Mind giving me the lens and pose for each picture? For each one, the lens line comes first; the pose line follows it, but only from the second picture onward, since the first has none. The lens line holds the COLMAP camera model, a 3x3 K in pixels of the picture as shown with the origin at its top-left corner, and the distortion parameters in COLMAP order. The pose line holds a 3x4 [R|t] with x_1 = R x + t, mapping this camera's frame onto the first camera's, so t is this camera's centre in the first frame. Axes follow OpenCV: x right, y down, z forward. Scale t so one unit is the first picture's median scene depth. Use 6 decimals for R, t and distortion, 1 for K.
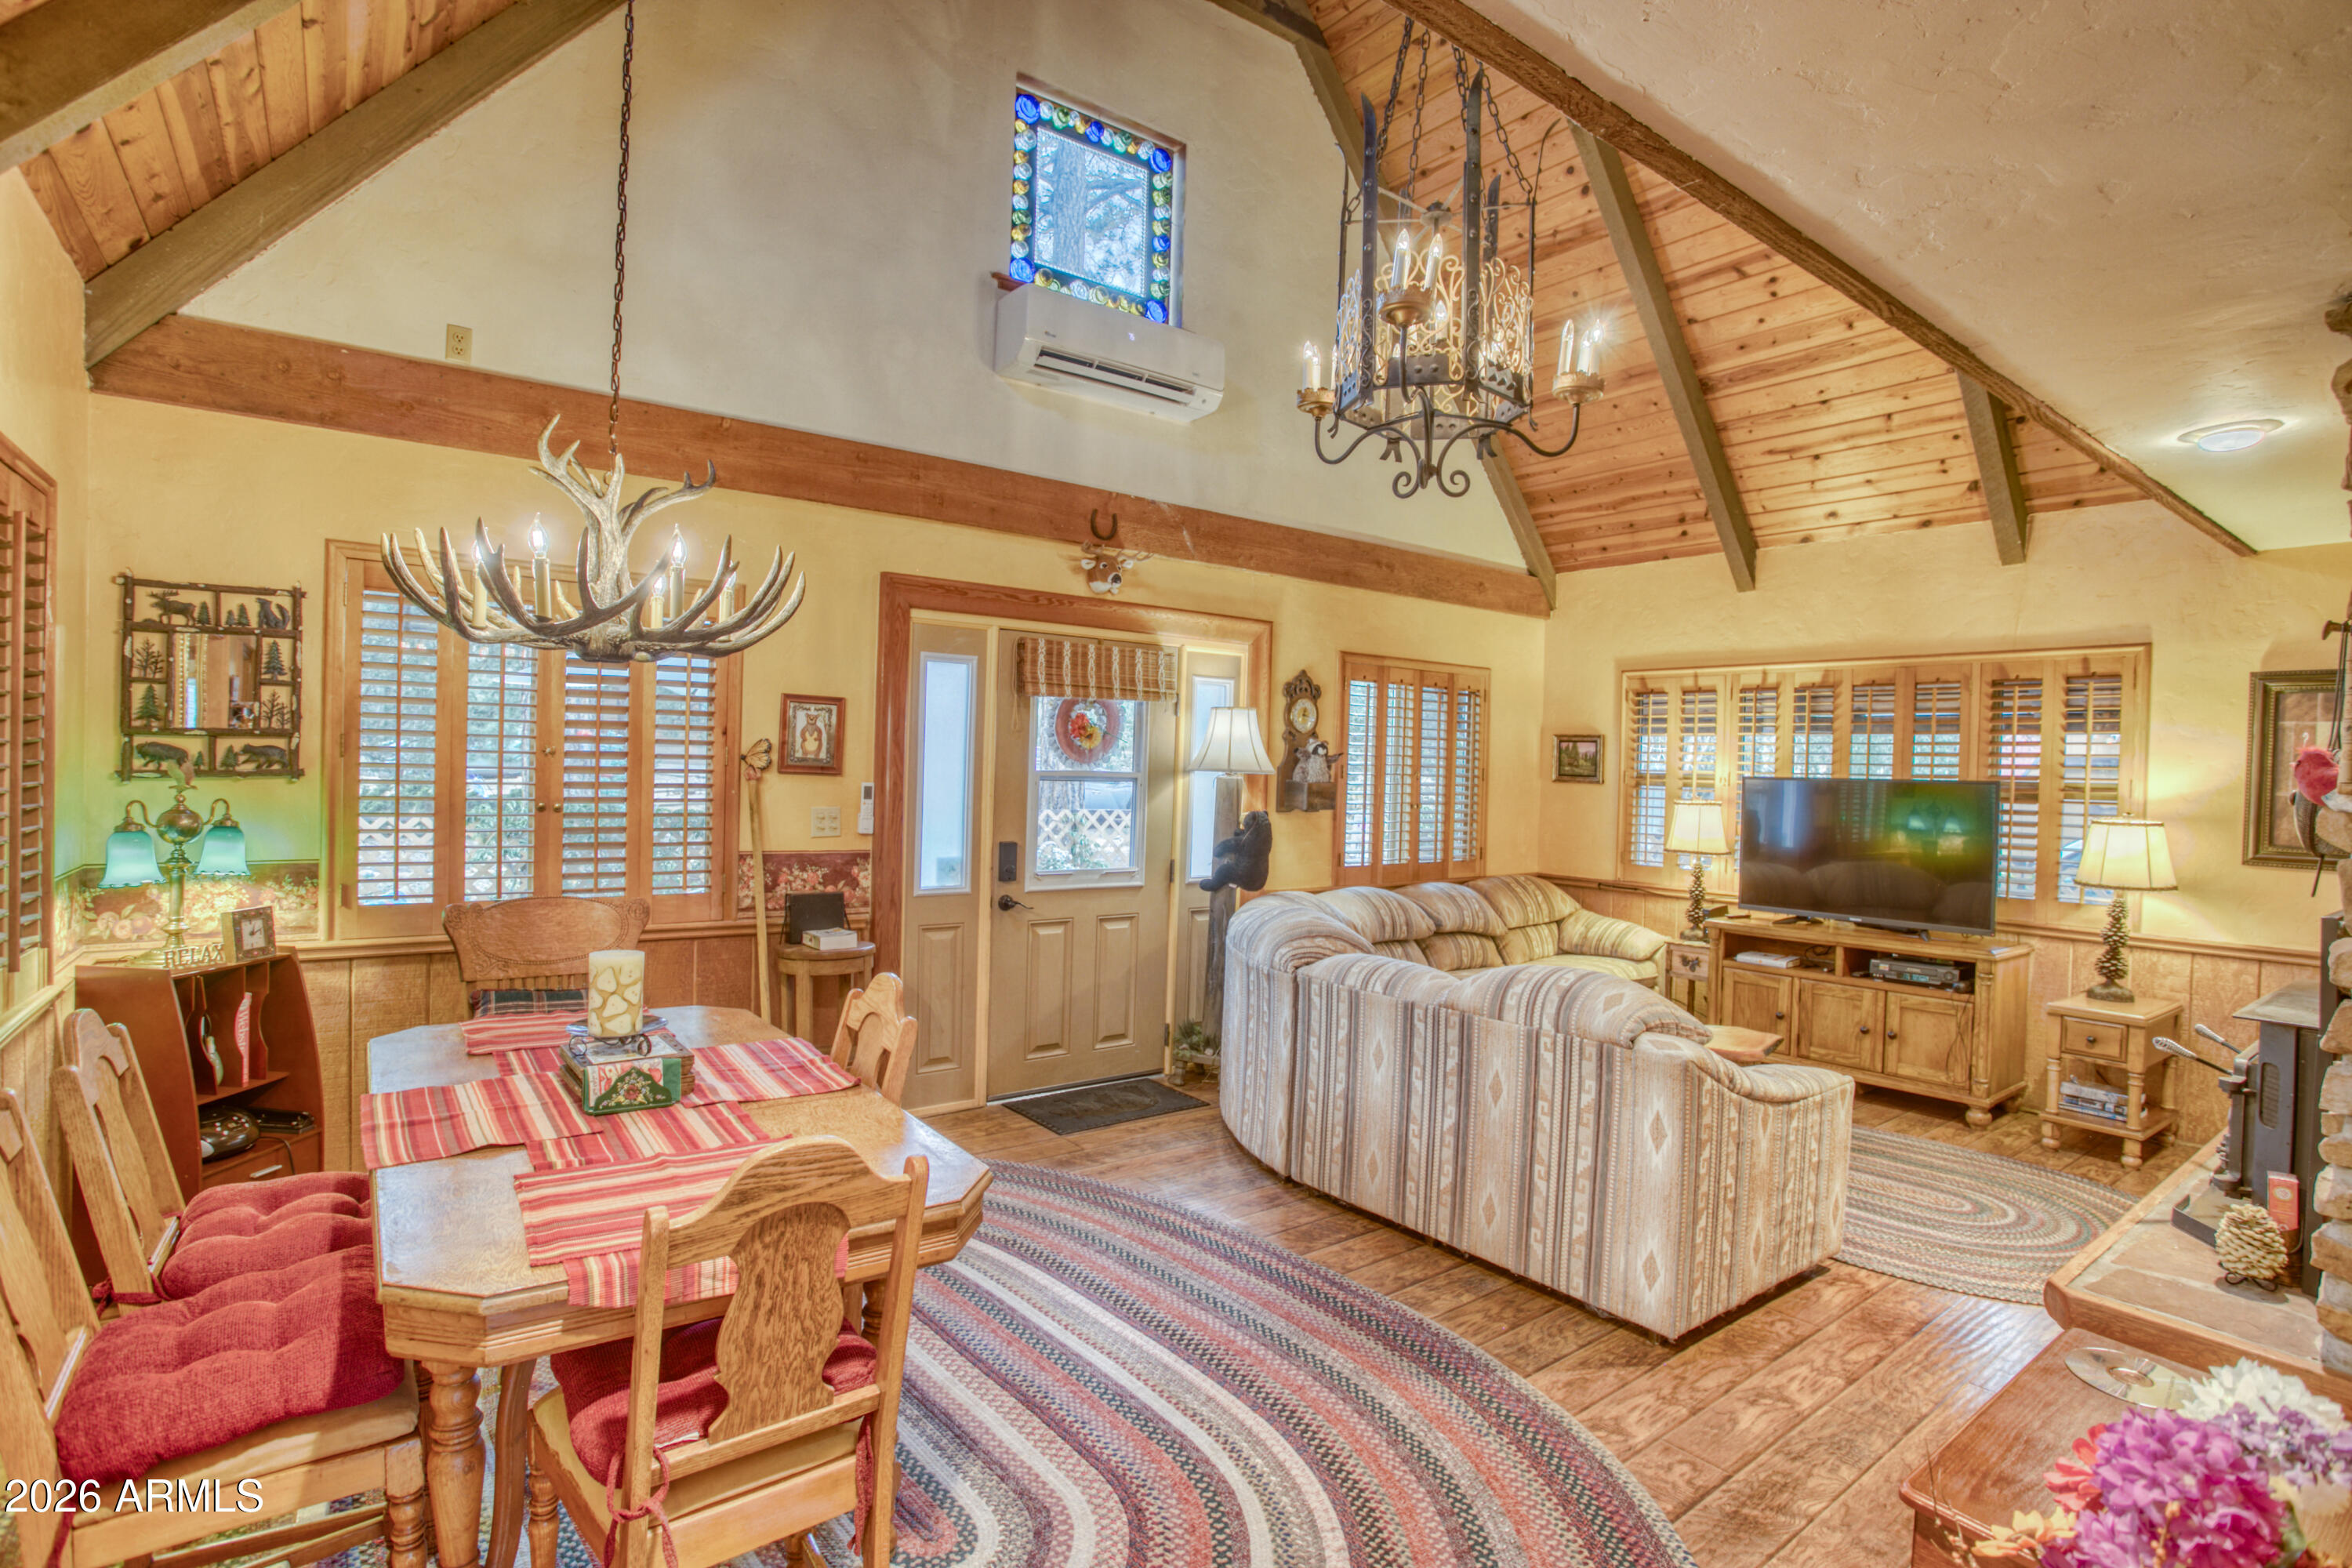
lens RADIAL K [[1170.8, 0, 1190.7], [0, 1170.8, 781.9], [0, 0, 1]] dist [-0.047880, 0.014446]
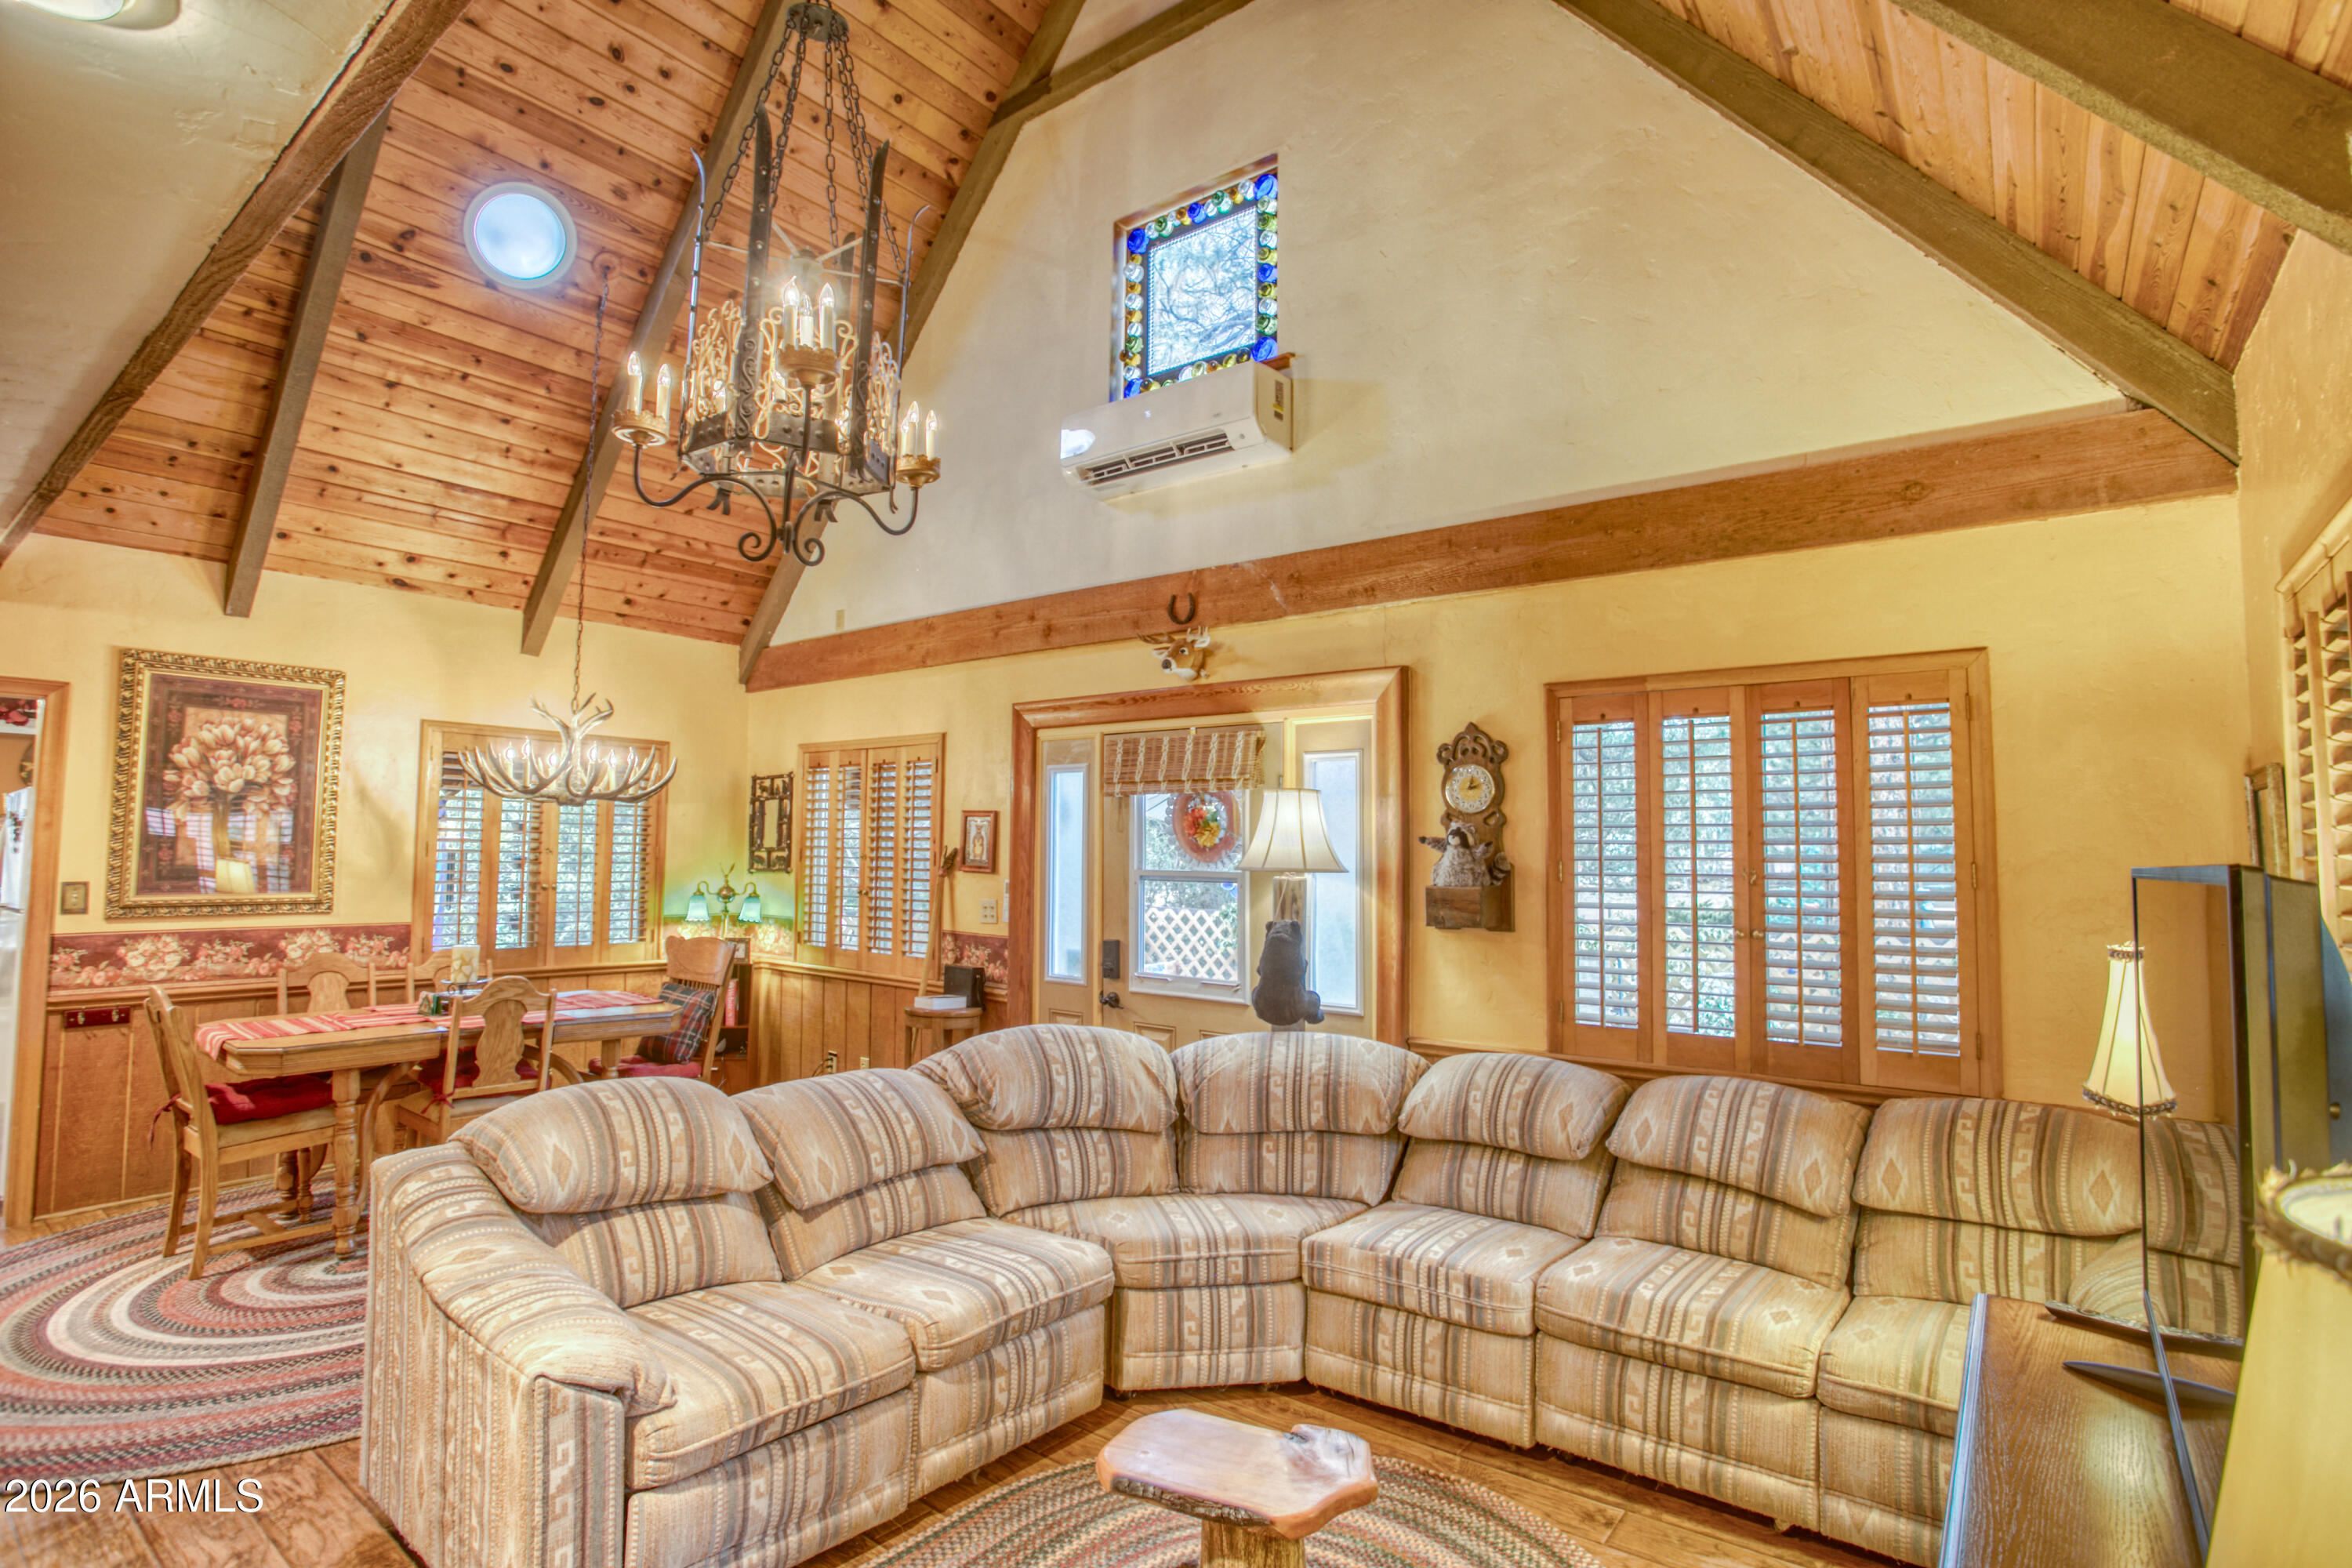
lens RADIAL K [[1170.8, 0, 1149.5], [0, 1170.8, 767.1], [0, 0, 1]] dist [-0.047880, 0.014446]
pose [[0.224148, -0.095186, -0.969895, 0.926762], [-0.022651, 0.994441, -0.102829, 0.006113], [0.974292, 0.045018, 0.220746, 0.868310]]
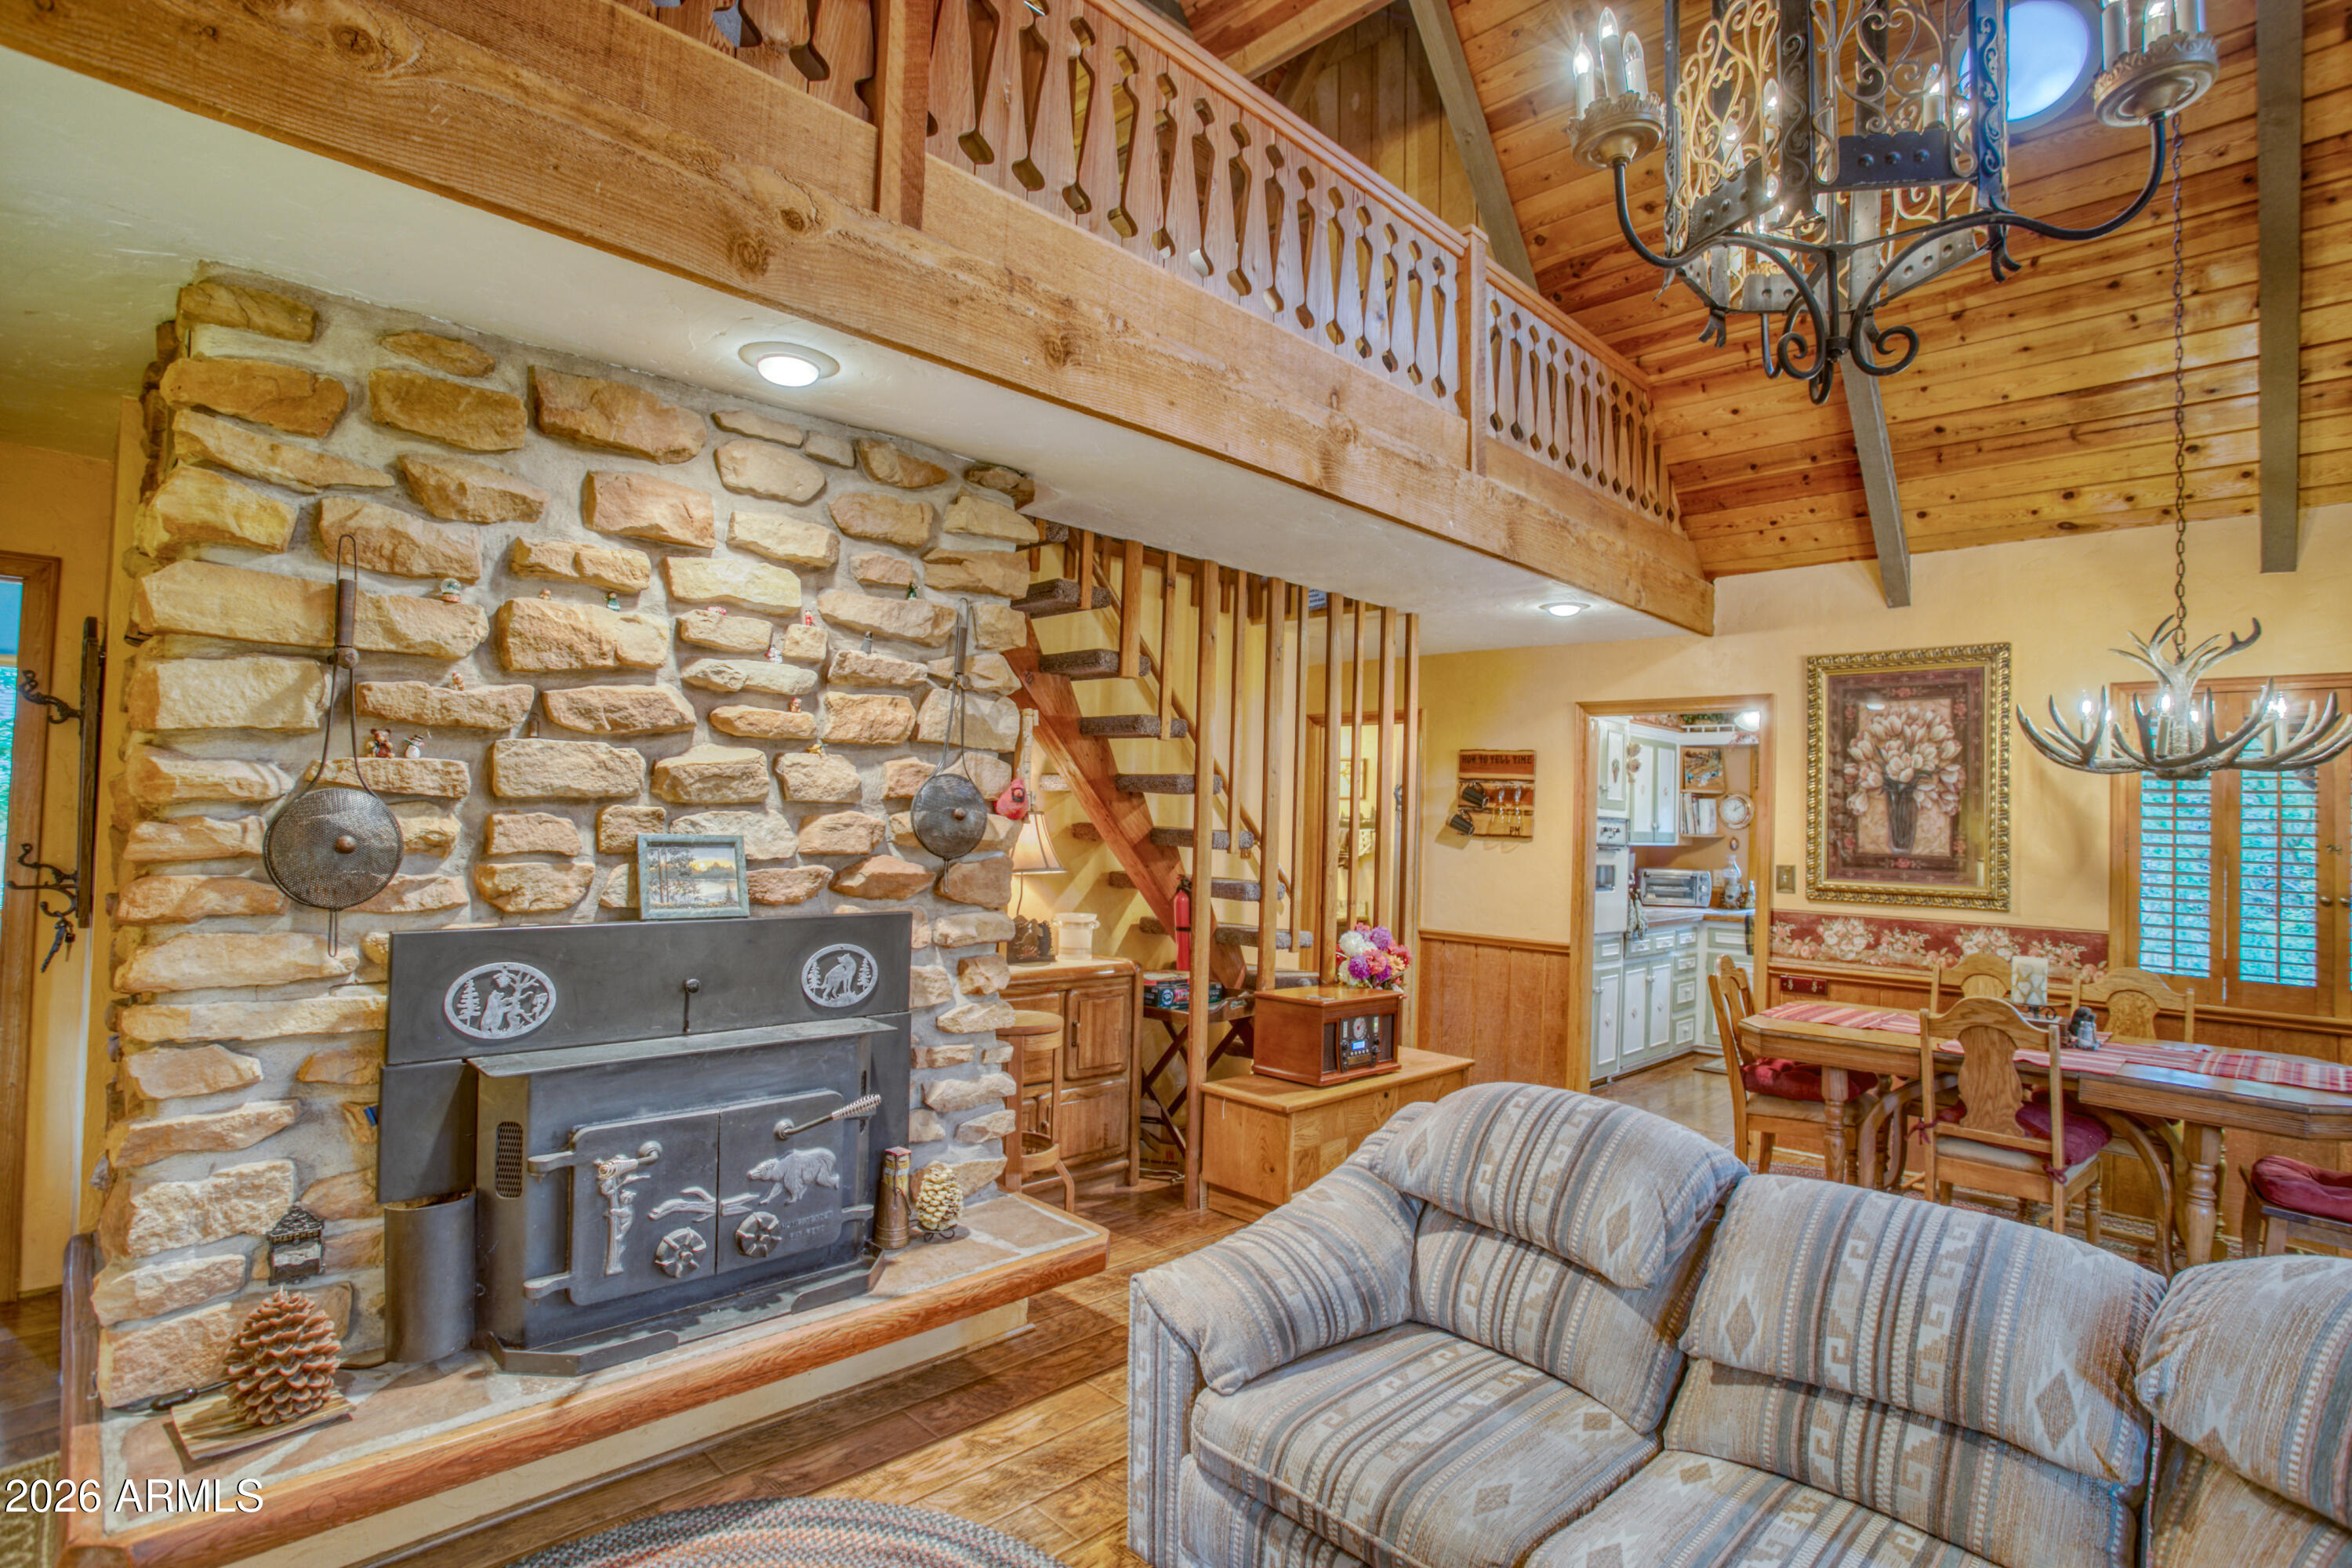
lens RADIAL K [[1170.8, 0, 1221.1], [0, 1170.8, 777.8], [0, 0, 1]] dist [-0.047880, 0.014446]
pose [[-0.990101, -0.055130, -0.129073, 0.453712], [-0.053686, 0.998450, -0.014649, -0.015305], [0.129681, -0.007574, -0.991527, 1.269606]]
